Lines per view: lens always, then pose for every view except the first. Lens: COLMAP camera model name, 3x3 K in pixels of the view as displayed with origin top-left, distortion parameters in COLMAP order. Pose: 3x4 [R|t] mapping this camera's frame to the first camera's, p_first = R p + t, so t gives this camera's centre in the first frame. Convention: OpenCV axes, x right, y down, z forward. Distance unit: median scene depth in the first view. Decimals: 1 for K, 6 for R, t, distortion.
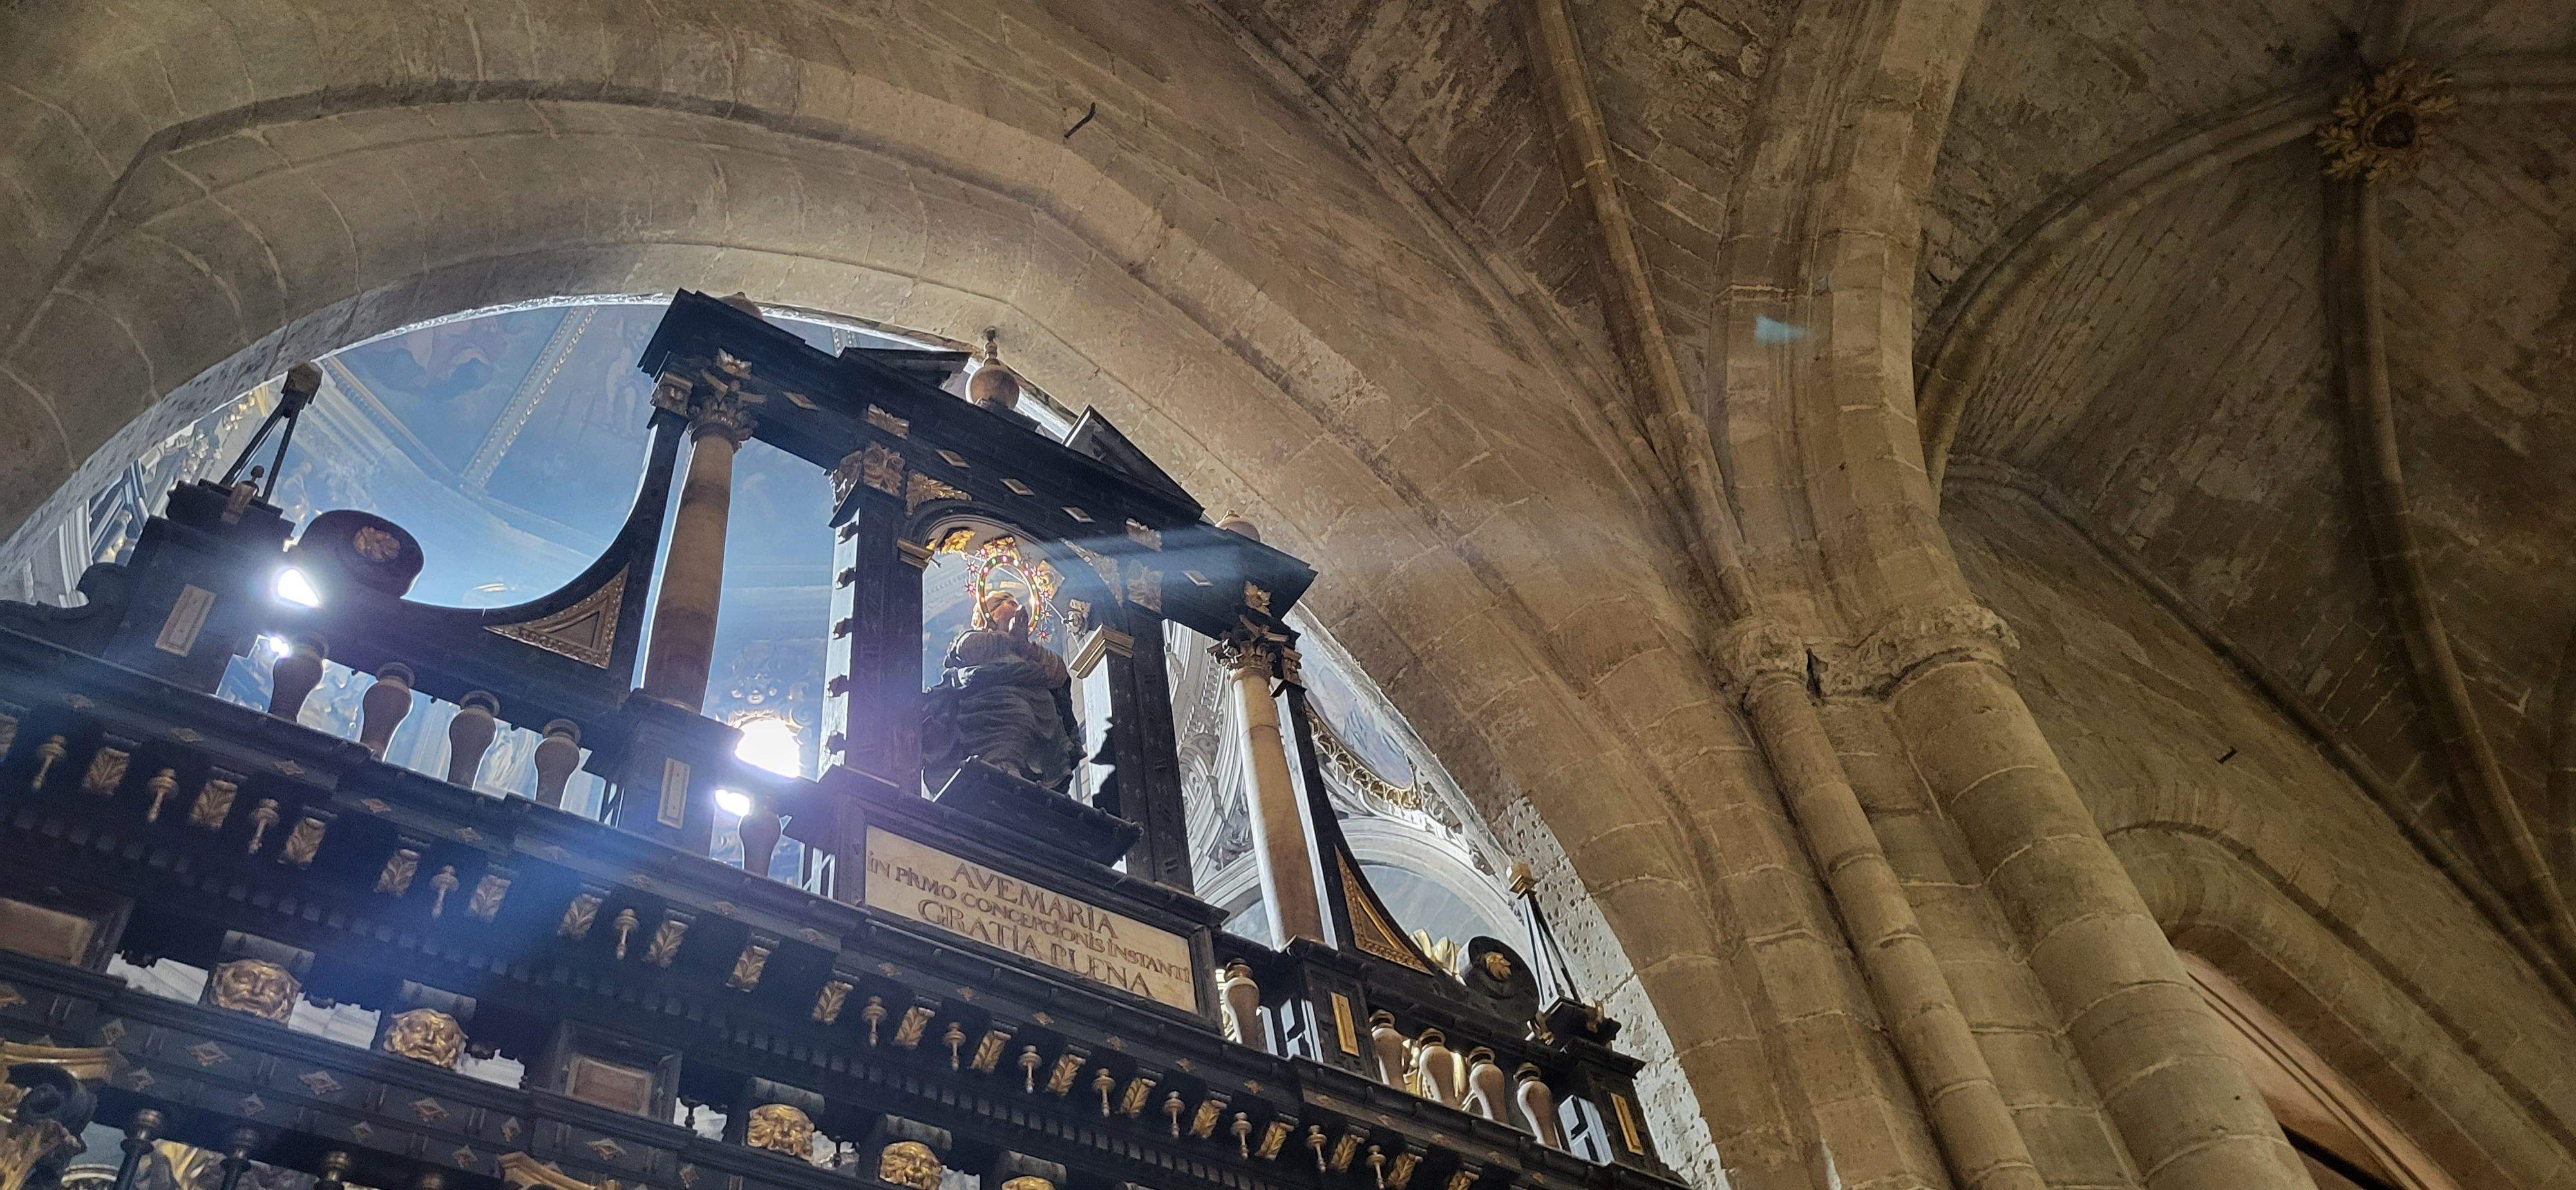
lens RADIAL K [[1960.6, 0, 1286.2], [0, 1960.6, 550.8], [0, 0, 1]] dist [0.051300, -0.038870]
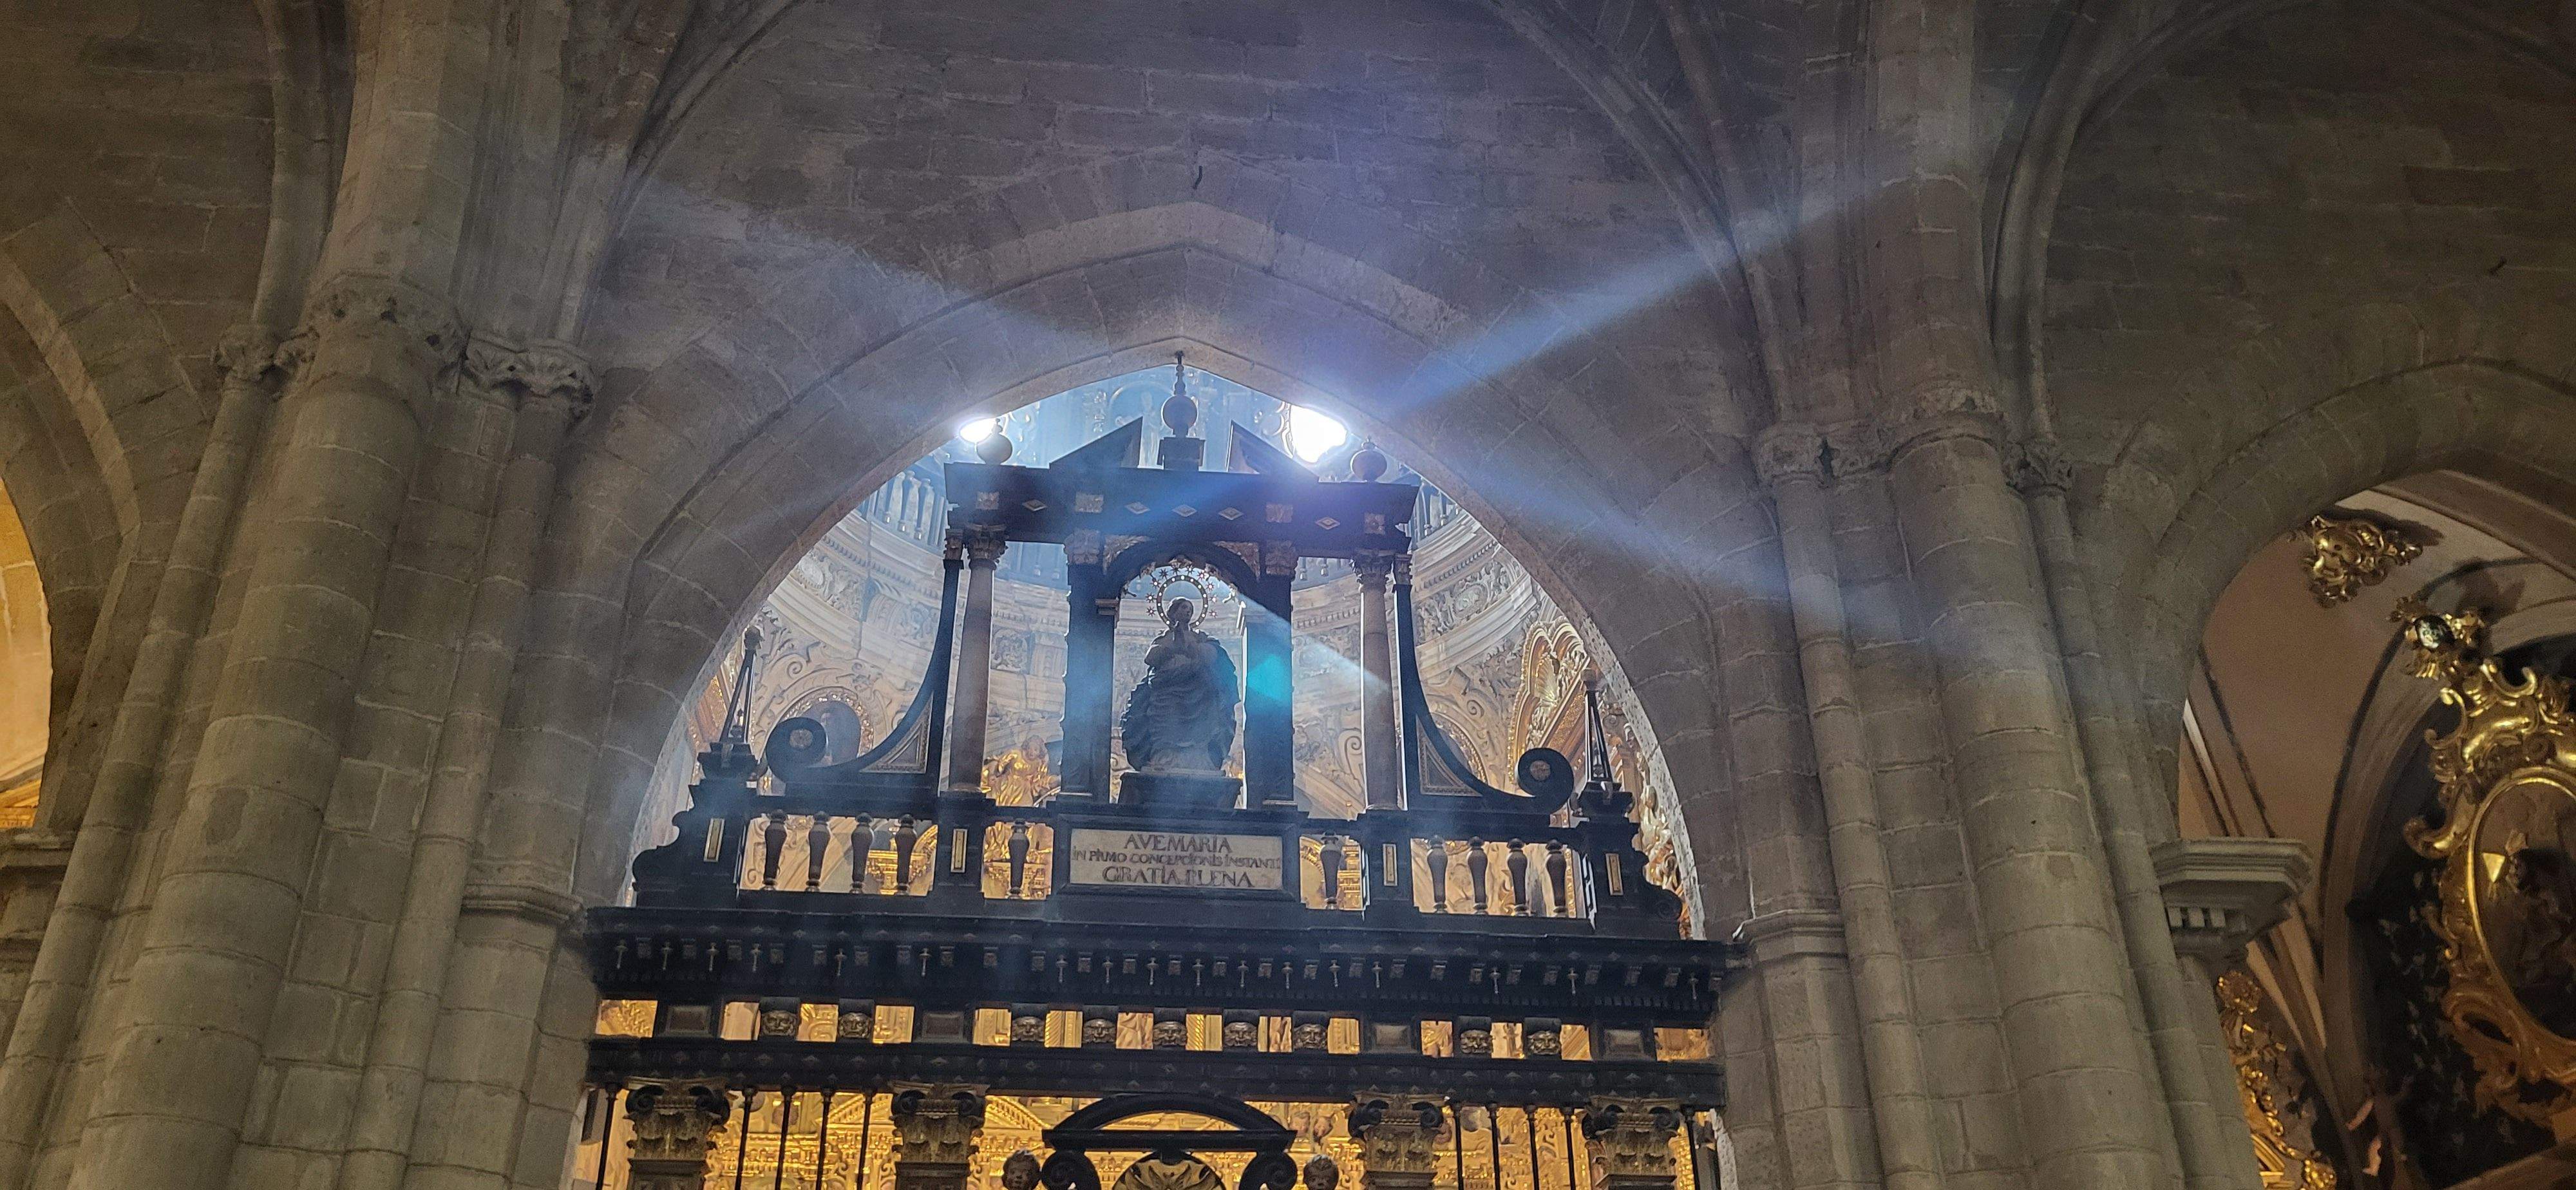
lens RADIAL K [[1973.6, 0, 1299.4], [0, 1973.6, 562.5], [0, 0, 1]] dist [0.045572, -0.022915]
pose [[0.878864, -0.135978, -0.457284, 0.696322], [0.301101, 0.901592, 0.310595, -0.486192], [0.370049, -0.410660, 0.833320, -0.287657]]
